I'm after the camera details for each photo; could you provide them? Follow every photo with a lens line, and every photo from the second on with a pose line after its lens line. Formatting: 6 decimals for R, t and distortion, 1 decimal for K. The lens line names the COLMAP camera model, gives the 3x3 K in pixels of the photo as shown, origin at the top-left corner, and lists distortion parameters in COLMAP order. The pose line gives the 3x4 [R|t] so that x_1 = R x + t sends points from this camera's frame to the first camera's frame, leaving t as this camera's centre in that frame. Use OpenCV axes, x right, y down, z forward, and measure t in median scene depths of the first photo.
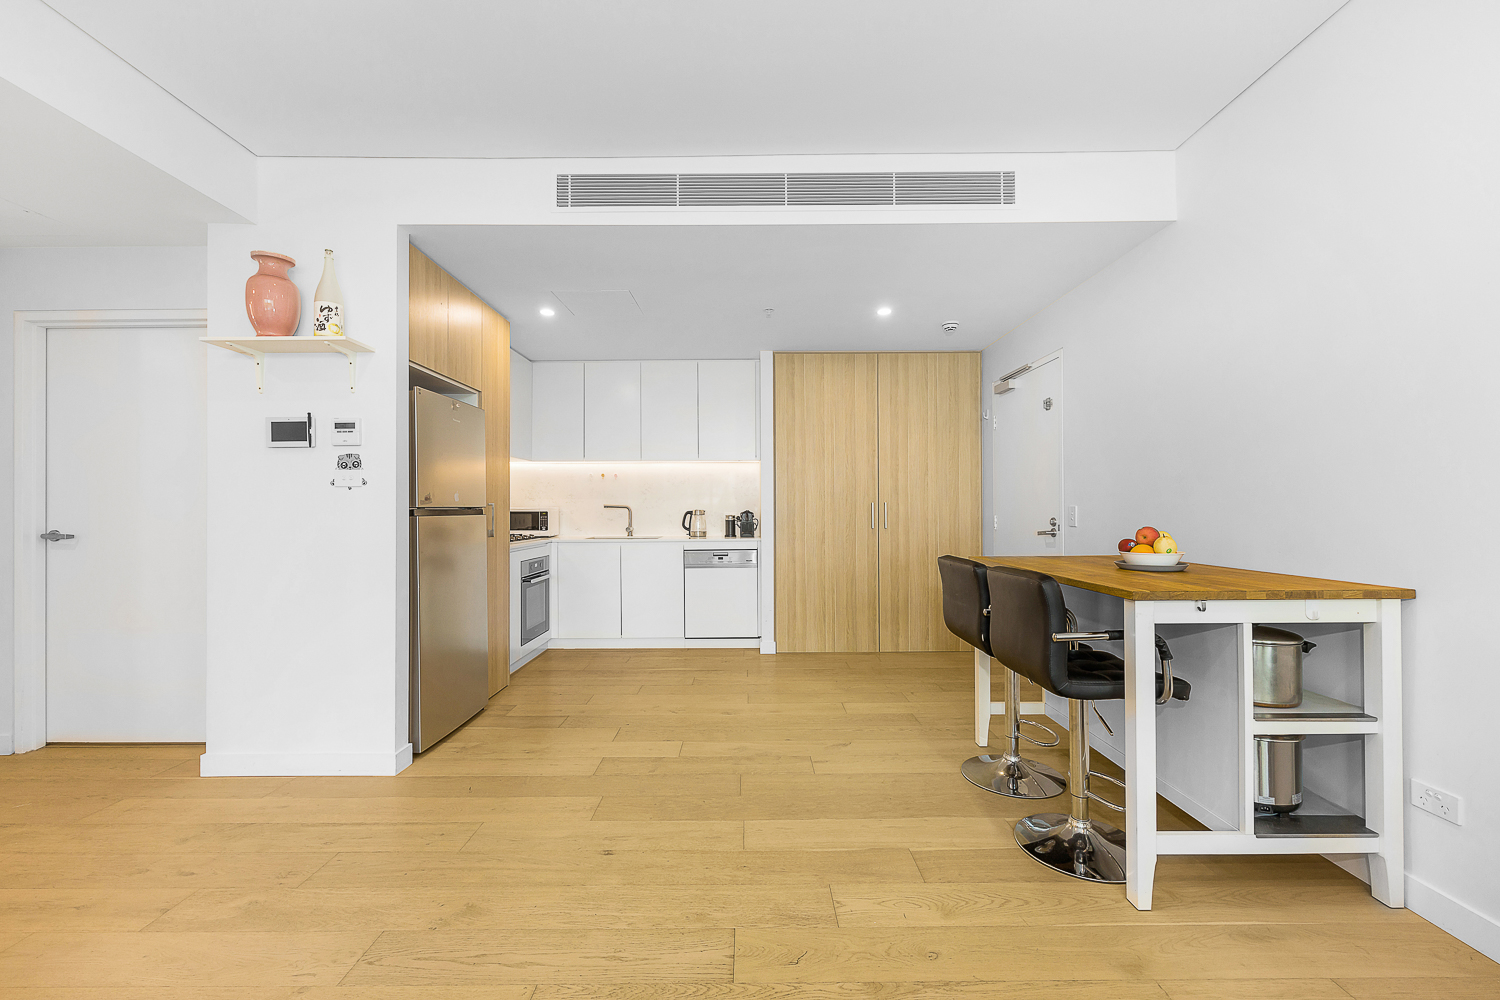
lens RADIAL K [[601.7, 0, 750.0], [0, 601.7, 500.0], [0, 0, 1]] dist [-0.000505, 0.000045]
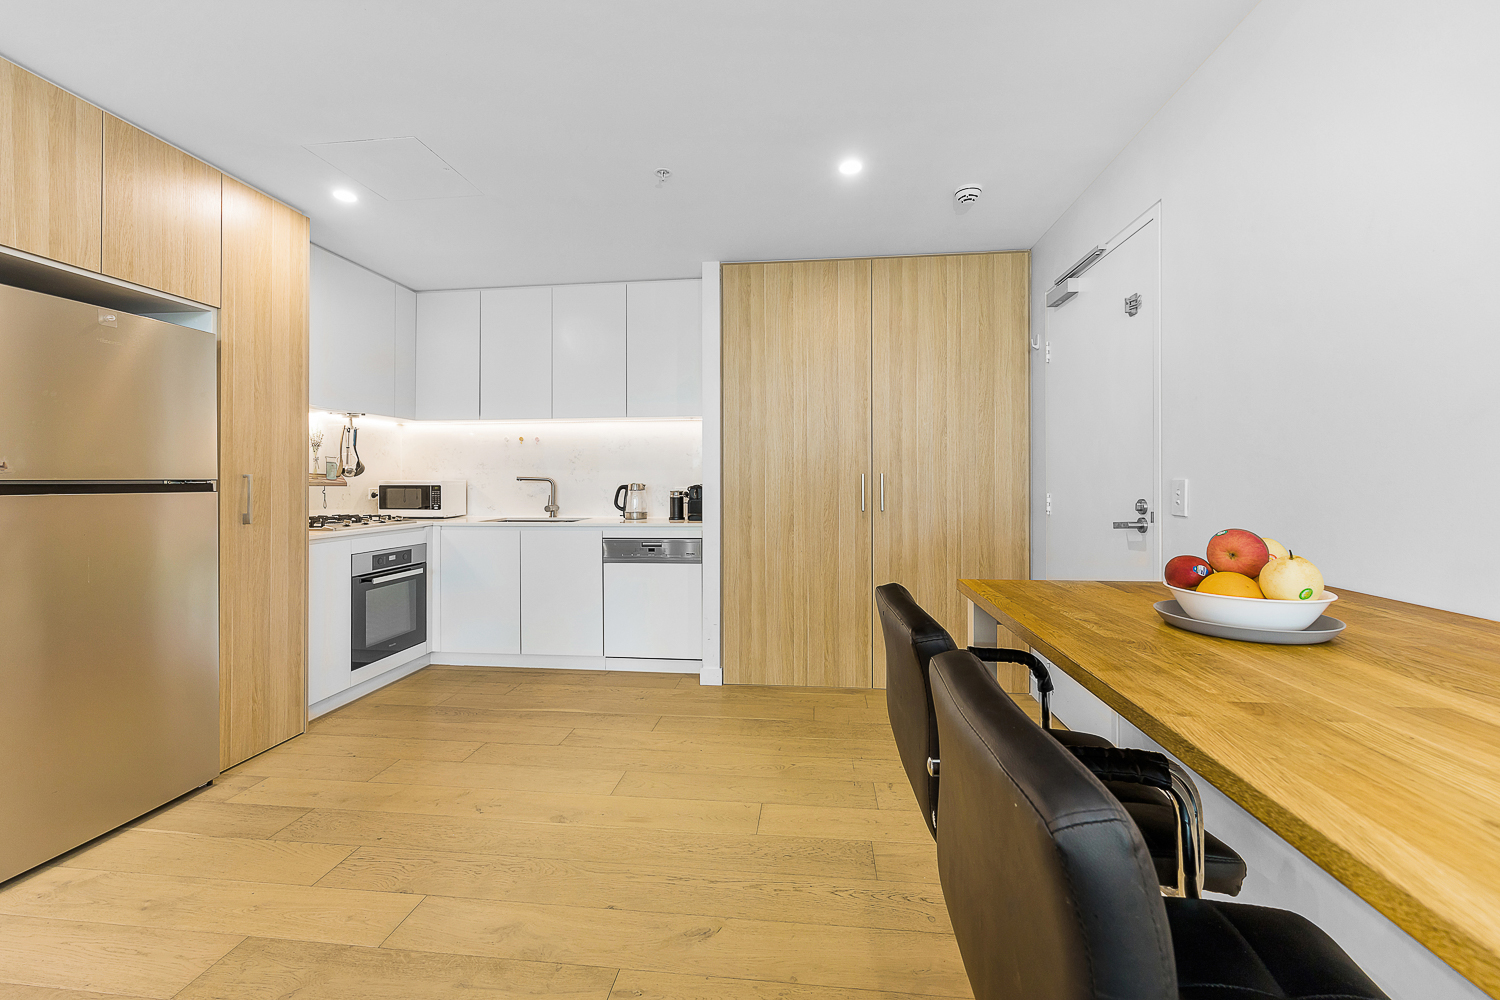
lens RADIAL K [[588.1, 0, 744.2], [0, 588.1, 477.1], [0, 0, 1]] dist [-0.000017, -0.000009]
pose [[0.990846, 0.000321, -0.134996, 0.160275], [0.000806, 0.999965, 0.008295, 0.002488], [0.134994, -0.008328, 0.990811, 0.308650]]
